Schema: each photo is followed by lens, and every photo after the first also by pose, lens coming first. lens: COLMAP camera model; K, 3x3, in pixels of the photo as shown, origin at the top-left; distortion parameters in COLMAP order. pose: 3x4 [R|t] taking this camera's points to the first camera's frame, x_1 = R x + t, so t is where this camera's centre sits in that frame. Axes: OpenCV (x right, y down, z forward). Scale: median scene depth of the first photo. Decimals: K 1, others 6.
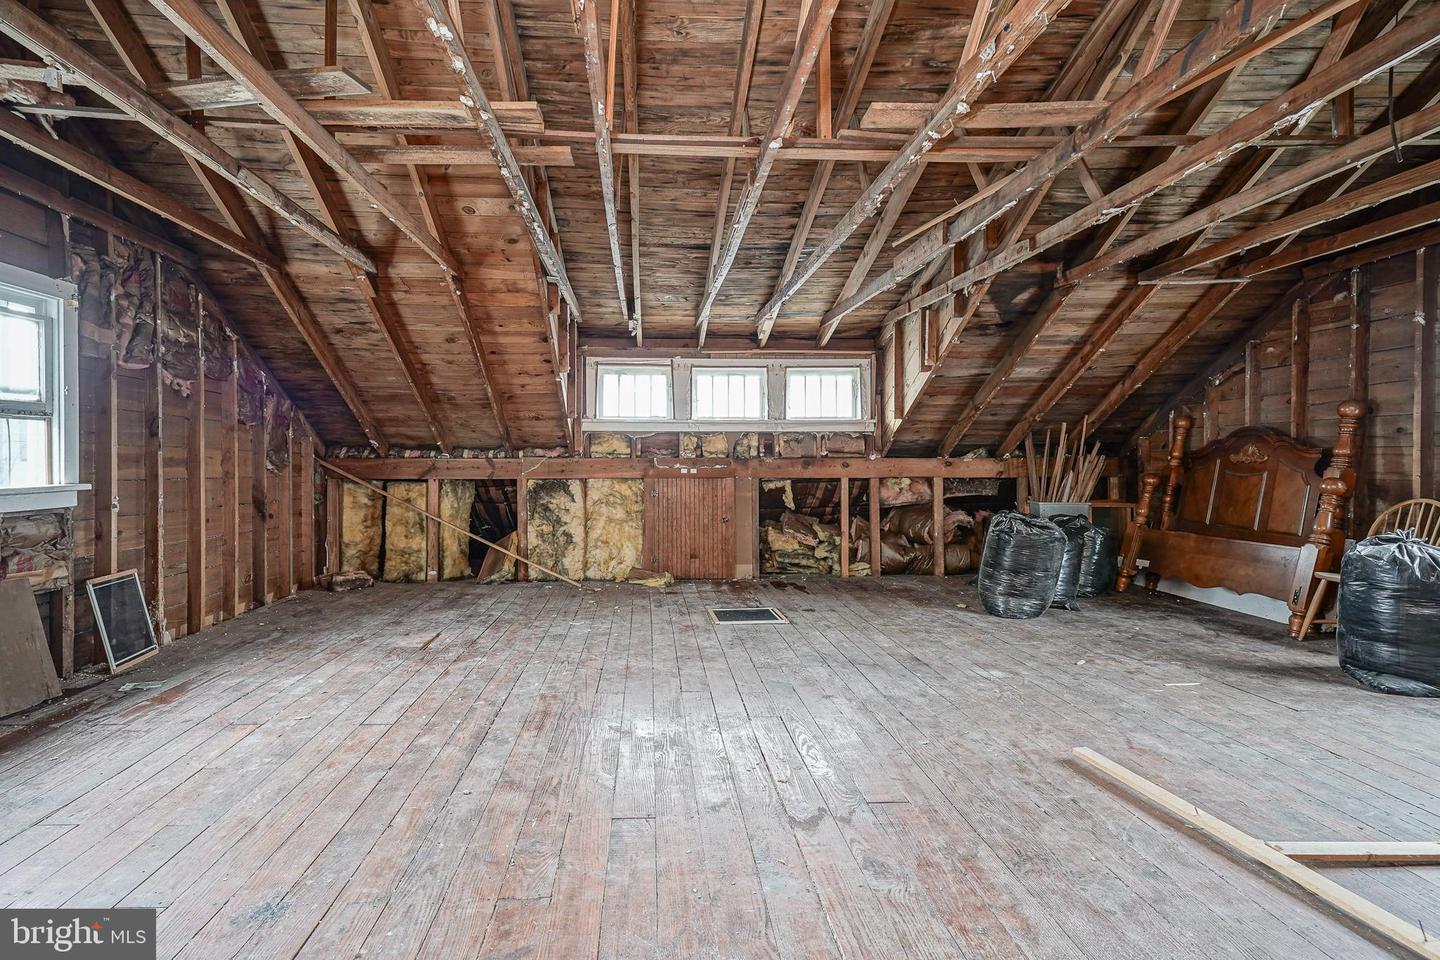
lens RADIAL K [[711.2, 0, 720.0], [0, 711.2, 480.0], [0, 0, 1]] dist [0.001235, 0.002533]
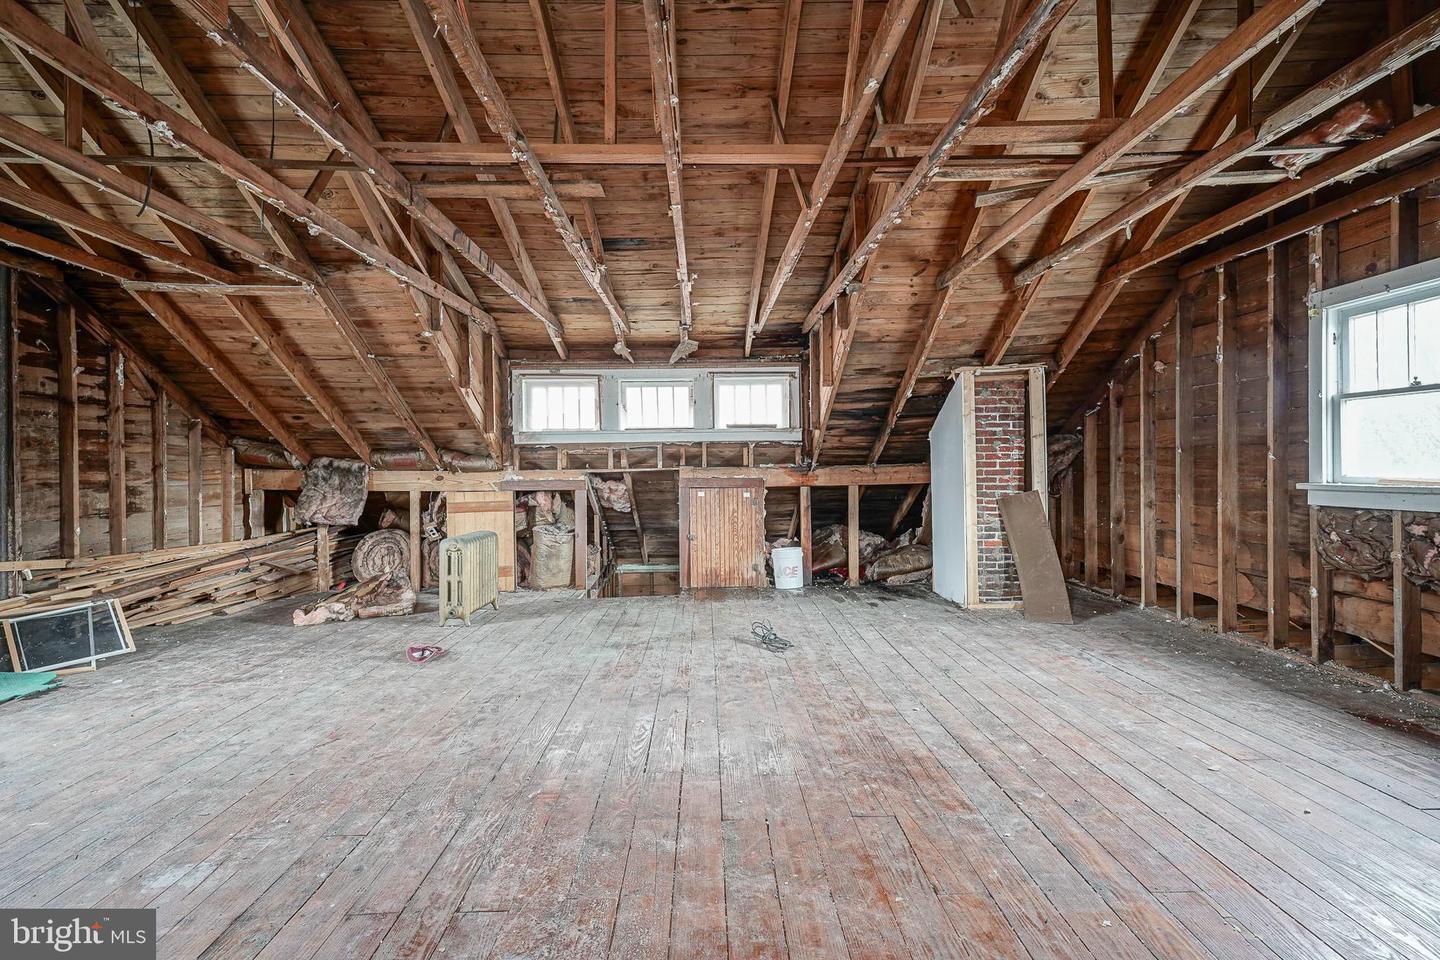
lens RADIAL K [[711.2, 0, 720.0], [0, 711.2, 480.0], [0, 0, 1]] dist [0.001235, 0.002533]
pose [[-0.996914, 0.008992, 0.077985, -0.078051], [0.012776, 0.998758, 0.048165, -0.054586], [-0.077455, 0.049013, -0.995790, 1.953859]]
